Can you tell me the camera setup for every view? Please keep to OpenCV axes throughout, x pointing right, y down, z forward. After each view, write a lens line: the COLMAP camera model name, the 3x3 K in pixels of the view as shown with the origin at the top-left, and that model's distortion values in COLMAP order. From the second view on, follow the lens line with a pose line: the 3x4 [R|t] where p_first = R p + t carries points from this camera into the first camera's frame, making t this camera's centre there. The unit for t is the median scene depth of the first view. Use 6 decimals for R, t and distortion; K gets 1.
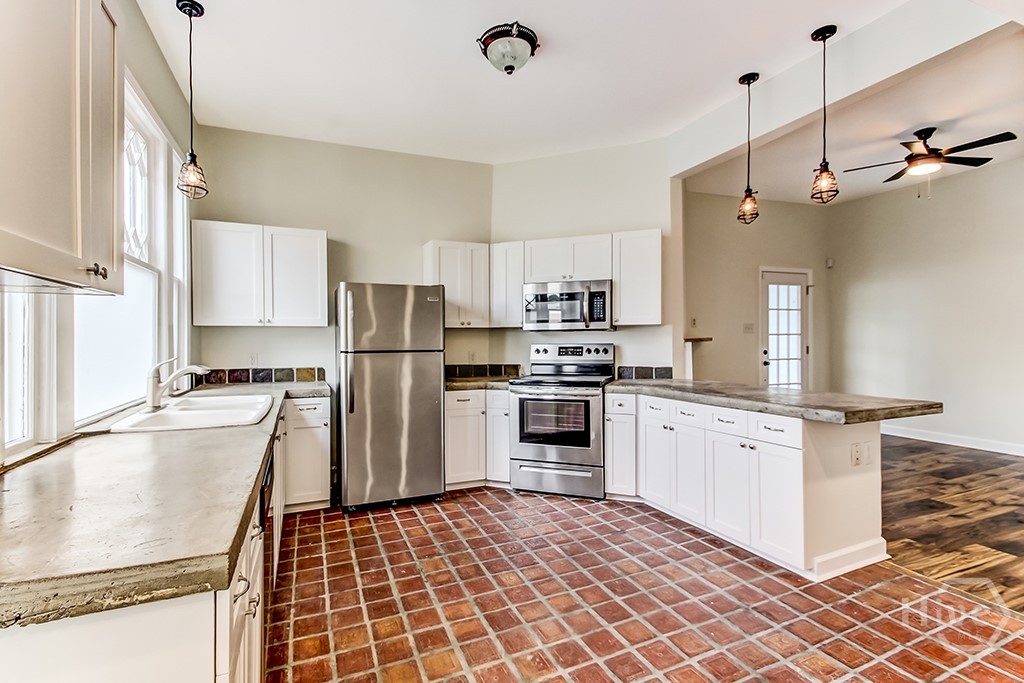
lens RADIAL K [[463.2, 0, 512.0], [0, 463.2, 341.5], [0, 0, 1]] dist [0.012843, -0.000128]
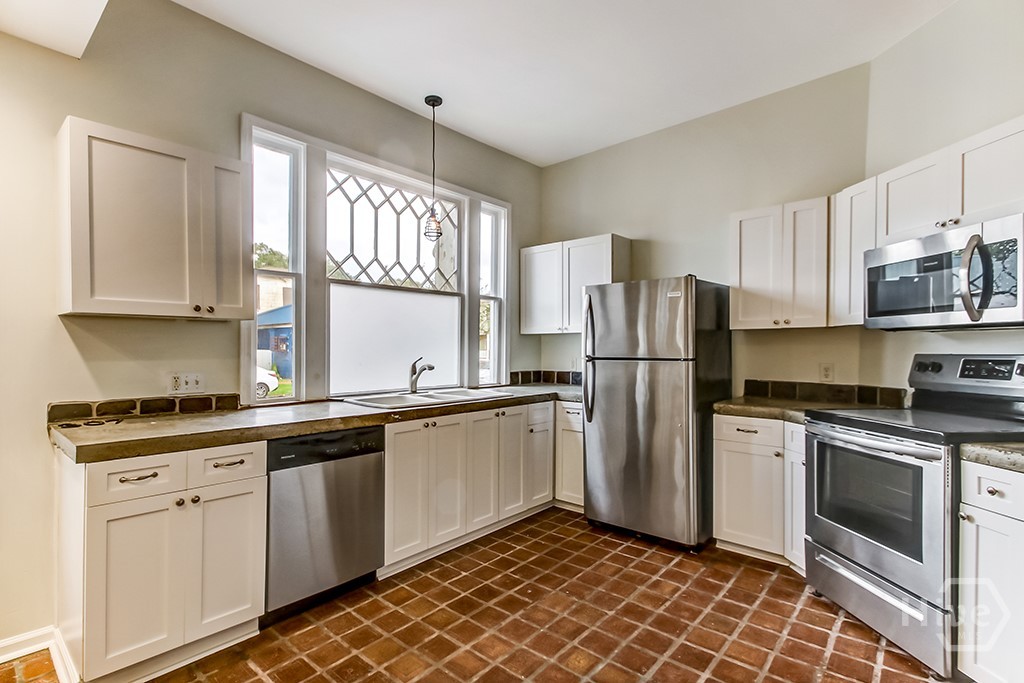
lens RADIAL K [[497.4, 0, 509.9], [0, 497.4, 347.8], [0, 0, 1]] dist [0.002213, -0.000380]
pose [[0.426261, 0.003522, -0.904593, 0.490945], [-0.005471, 0.999984, 0.001315, 0.000645], [0.904584, 0.004389, 0.426273, 0.396800]]
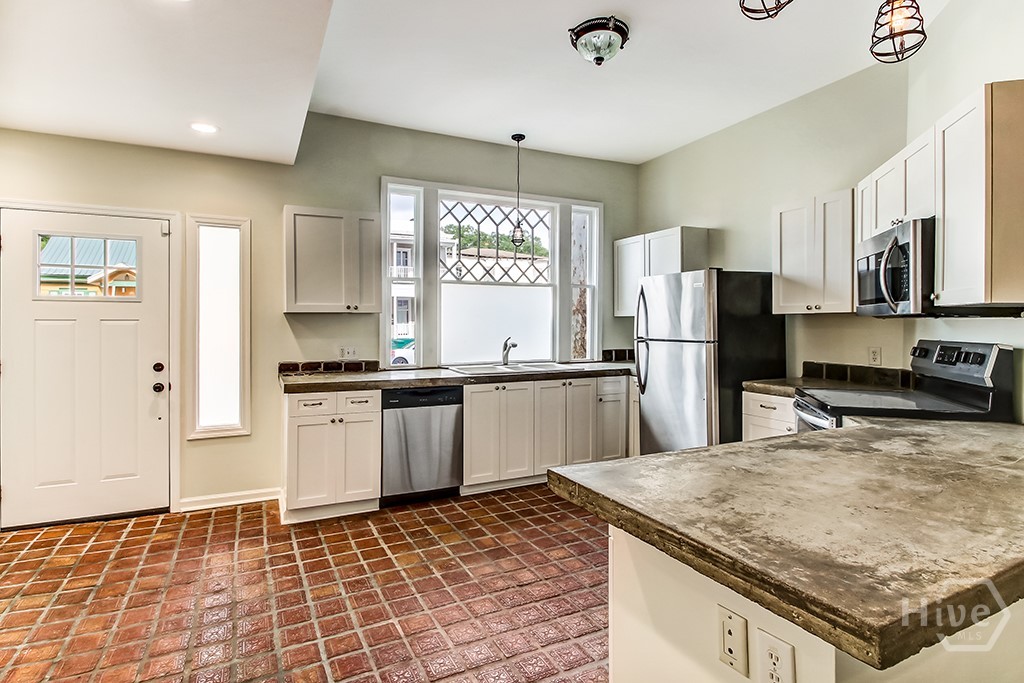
lens RADIAL K [[537.4, 0, 511.4], [0, 537.4, 319.1], [0, 0, 1]] dist [-0.031725, -0.000048]
pose [[0.043213, -0.001526, -0.999065, 0.888088], [-0.003808, 0.999991, -0.001692, -0.021726], [0.999059, 0.003878, 0.043207, 0.603331]]
